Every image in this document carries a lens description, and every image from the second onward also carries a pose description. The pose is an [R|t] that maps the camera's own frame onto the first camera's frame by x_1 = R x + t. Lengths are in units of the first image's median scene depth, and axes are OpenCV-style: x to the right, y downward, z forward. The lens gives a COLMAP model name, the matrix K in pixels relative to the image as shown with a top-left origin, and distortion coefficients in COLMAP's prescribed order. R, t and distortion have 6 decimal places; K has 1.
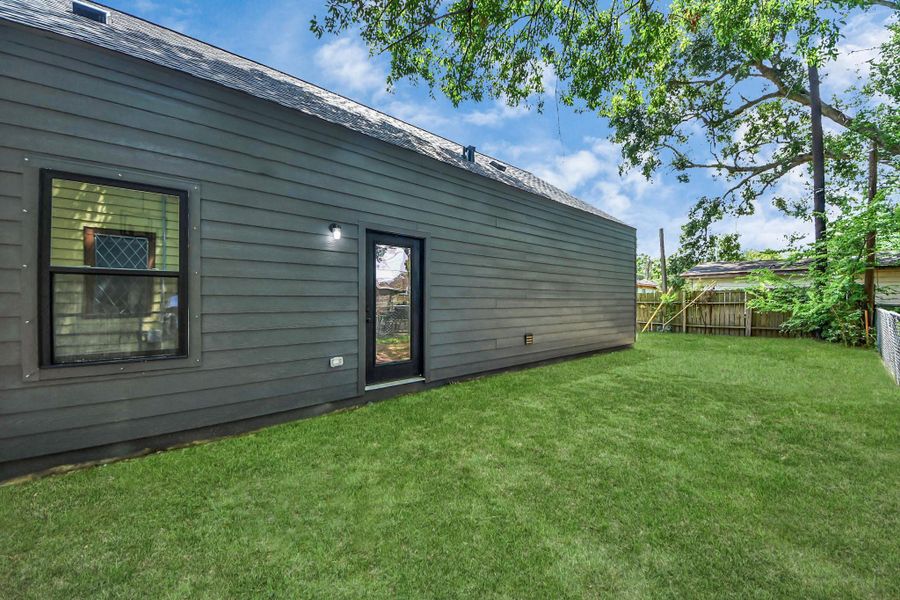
lens RADIAL K [[321.0, 0, 452.9], [0, 321.0, 303.6], [0, 0, 1]] dist [0.032572, -0.022154]
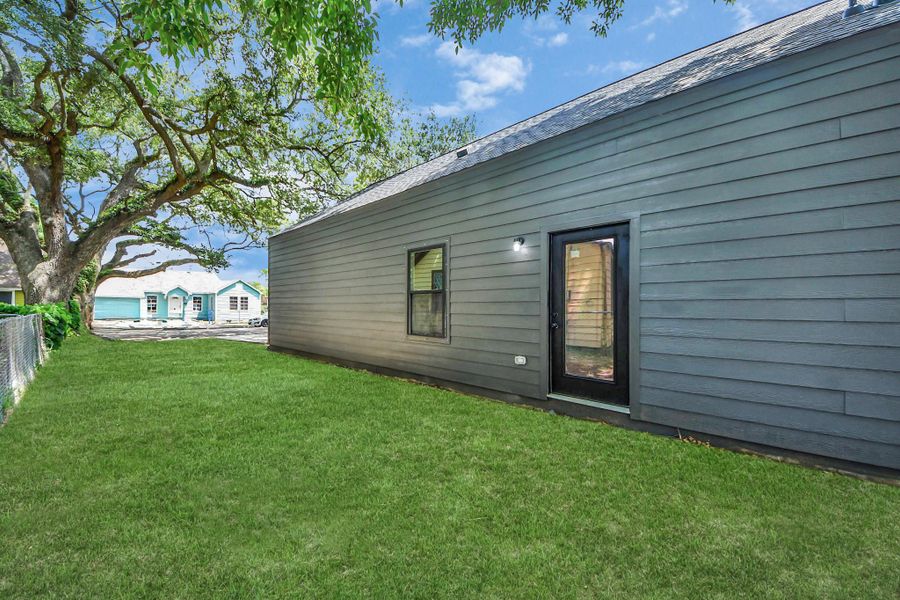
lens RADIAL K [[321.0, 0, 452.9], [0, 321.0, 303.6], [0, 0, 1]] dist [0.032572, -0.022154]
pose [[0.172769, -0.009197, -0.984919, 0.698984], [-0.007403, 0.999916, -0.010635, -0.002025], [0.984934, 0.009129, 0.172687, 0.579957]]
